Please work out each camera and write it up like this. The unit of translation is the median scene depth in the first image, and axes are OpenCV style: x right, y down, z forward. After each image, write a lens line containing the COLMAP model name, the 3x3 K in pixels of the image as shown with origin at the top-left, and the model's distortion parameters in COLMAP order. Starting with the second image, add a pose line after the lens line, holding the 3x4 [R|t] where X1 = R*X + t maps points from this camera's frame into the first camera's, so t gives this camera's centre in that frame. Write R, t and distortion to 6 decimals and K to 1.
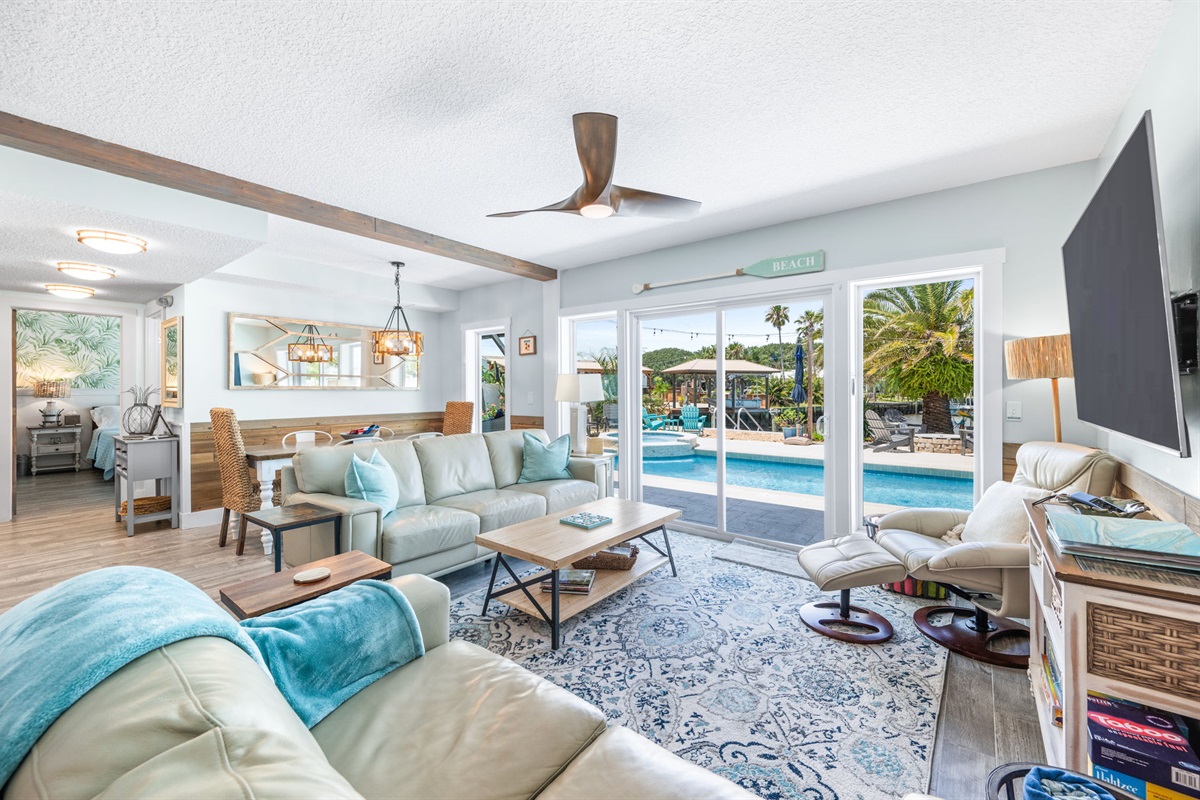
lens RADIAL K [[473.3, 0, 607.1], [0, 473.3, 389.0], [0, 0, 1]] dist [0.001753, -0.001348]
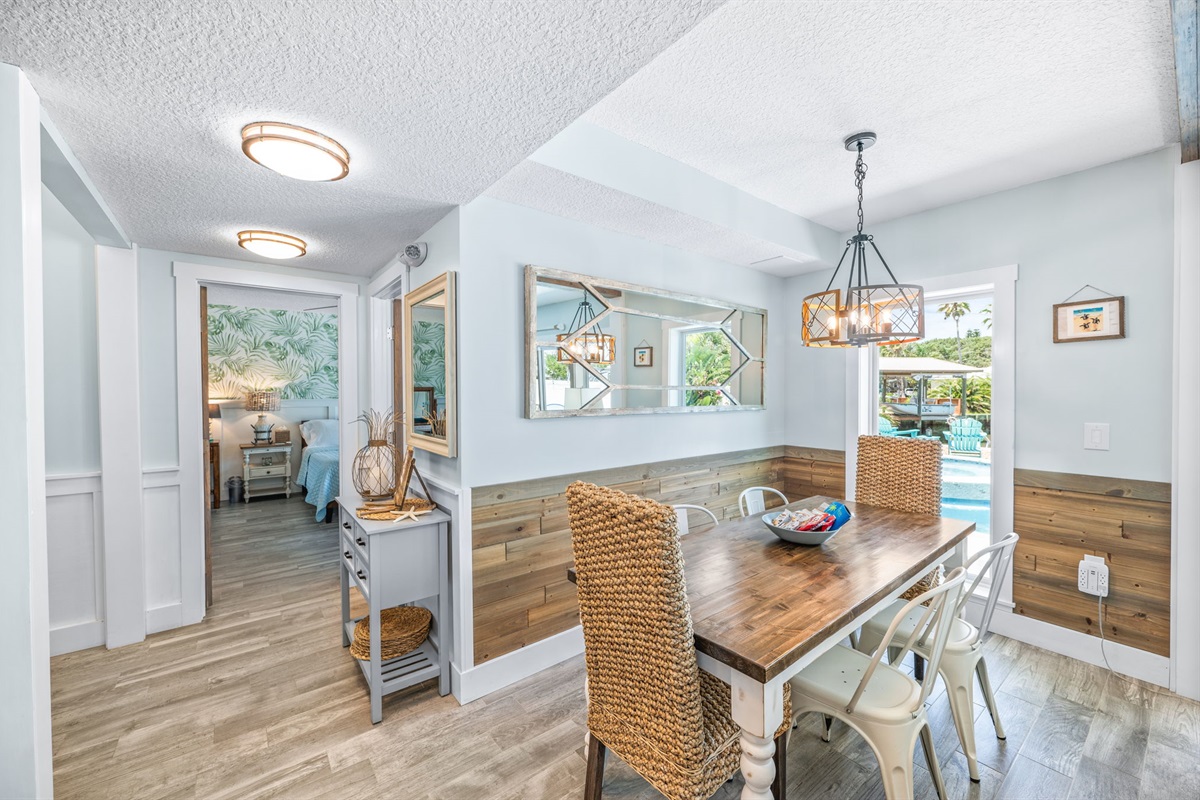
lens RADIAL K [[473.3, 0, 609.0], [0, 473.3, 399.9], [0, 0, 1]] dist [0.001753, -0.001348]
pose [[0.970225, 0.004281, -0.242169, -0.369825], [0.000546, 0.999803, 0.019863, -0.018062], [0.242206, -0.019404, 0.970031, 0.331288]]
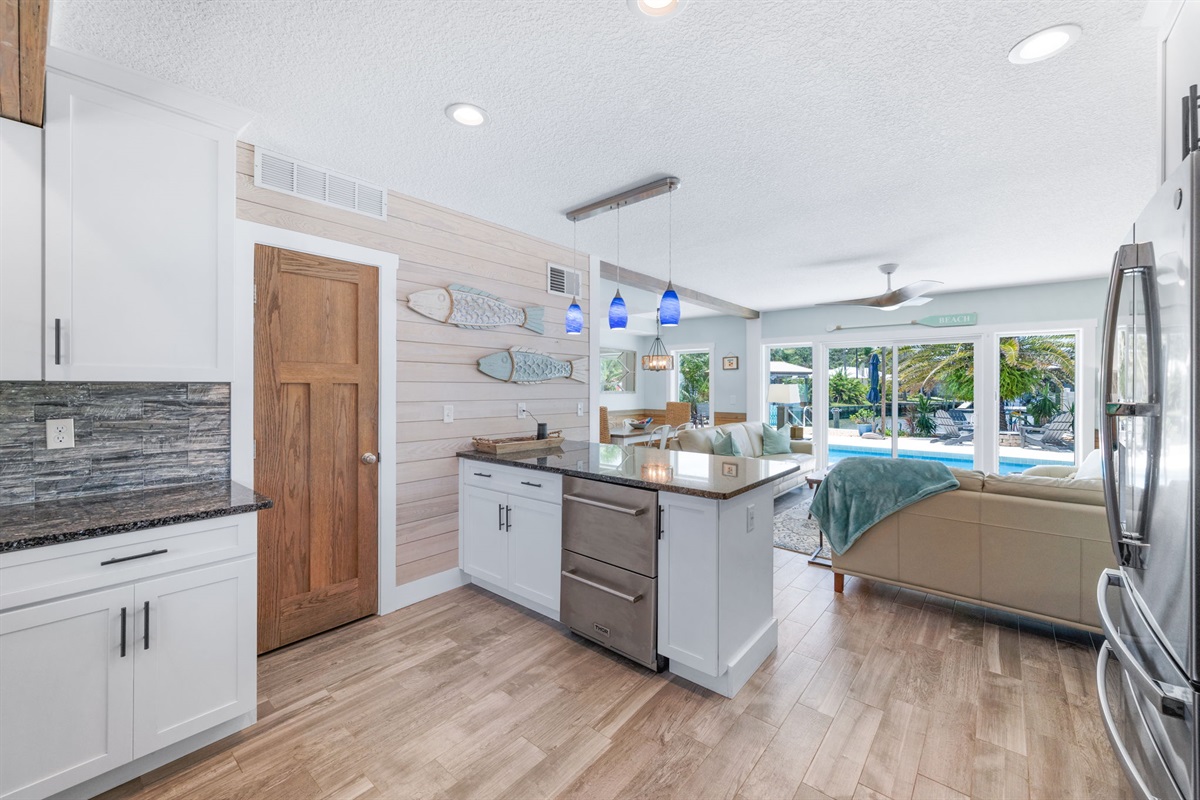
lens RADIAL K [[473.3, 0, 612.3], [0, 473.3, 392.1], [0, 0, 1]] dist [0.001753, -0.001348]
pose [[0.999523, 0.007586, -0.029945, -0.353811], [-0.007228, 0.999901, 0.012051, -0.014110], [0.030034, -0.011829, 0.999479, -0.318596]]
